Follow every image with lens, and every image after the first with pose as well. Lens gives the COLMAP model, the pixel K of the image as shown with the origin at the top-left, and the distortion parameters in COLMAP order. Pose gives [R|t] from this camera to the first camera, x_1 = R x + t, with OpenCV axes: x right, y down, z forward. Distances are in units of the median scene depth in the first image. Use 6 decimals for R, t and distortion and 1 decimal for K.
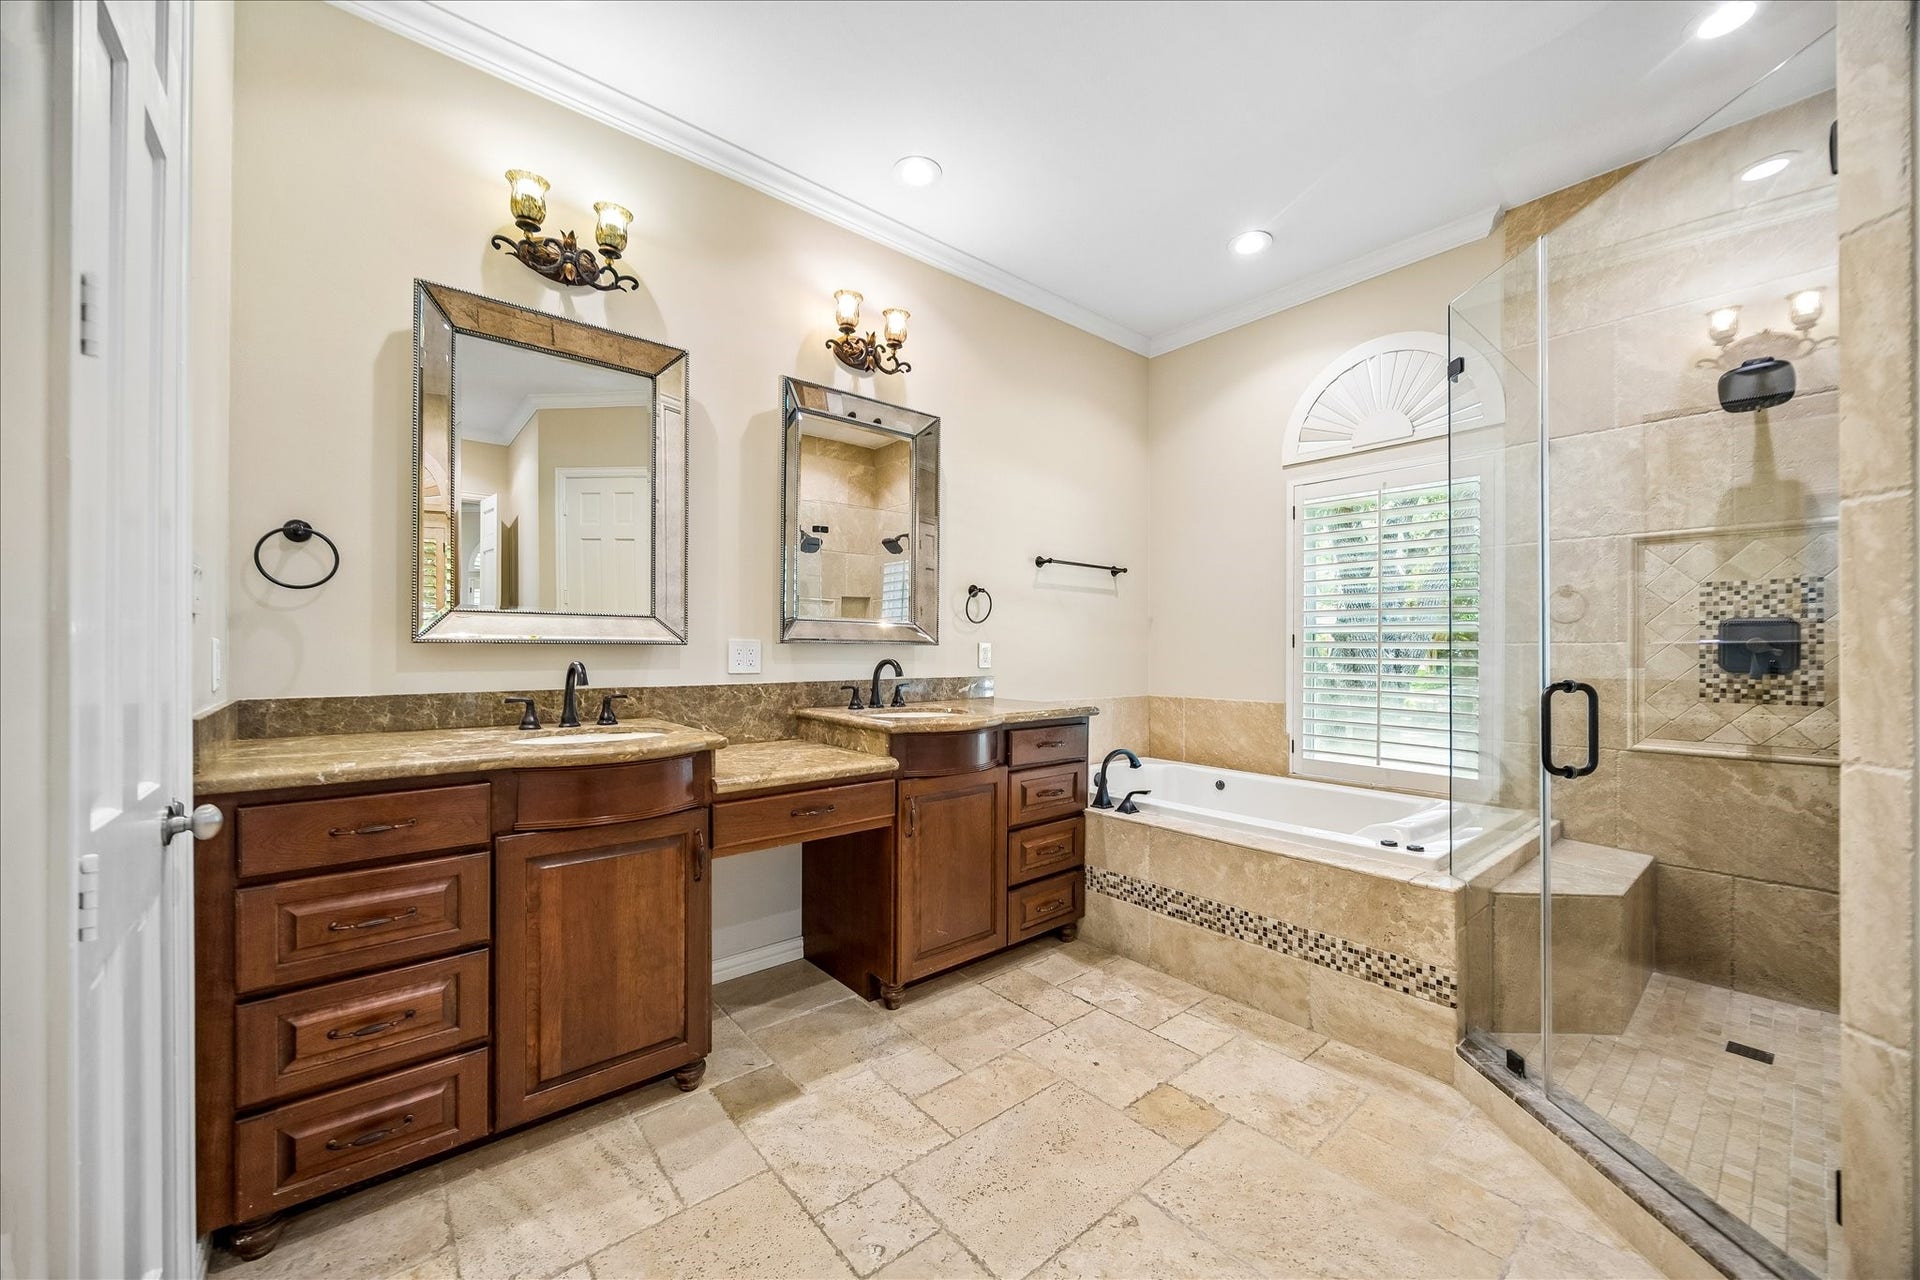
lens RADIAL K [[716.1, 0, 960.0], [0, 716.1, 640.0], [0, 0, 1]] dist [-0.000063, -0.000031]
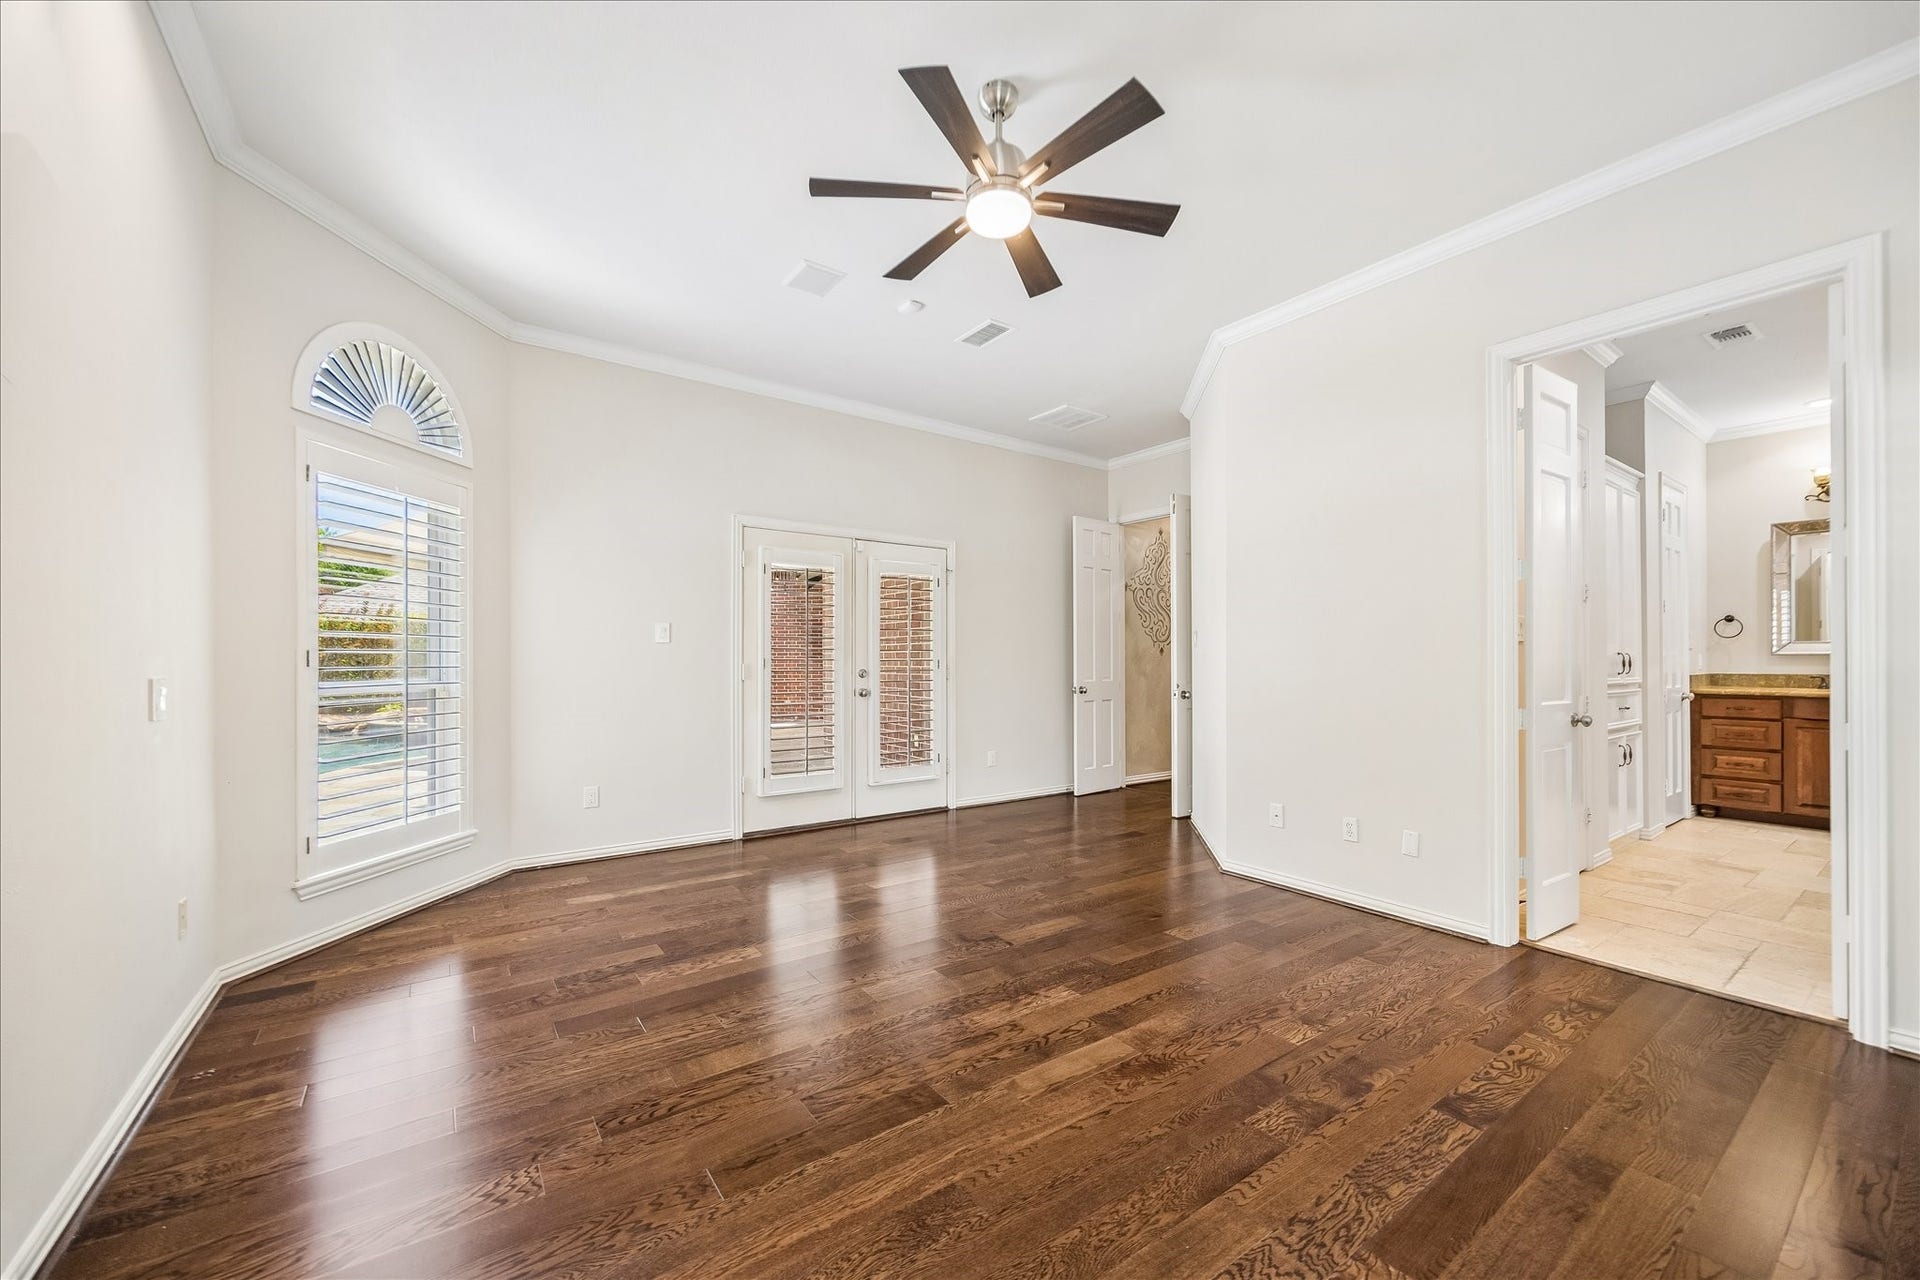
lens RADIAL K [[737.9, 0, 961.3], [0, 737.9, 654.6], [0, 0, 1]] dist [0.000315, -0.000001]
pose [[-0.105633, -0.005285, -0.994391, 3.012302], [0.006278, 0.999962, -0.005982, -0.000856], [0.994385, -0.006875, -0.105596, -2.274050]]
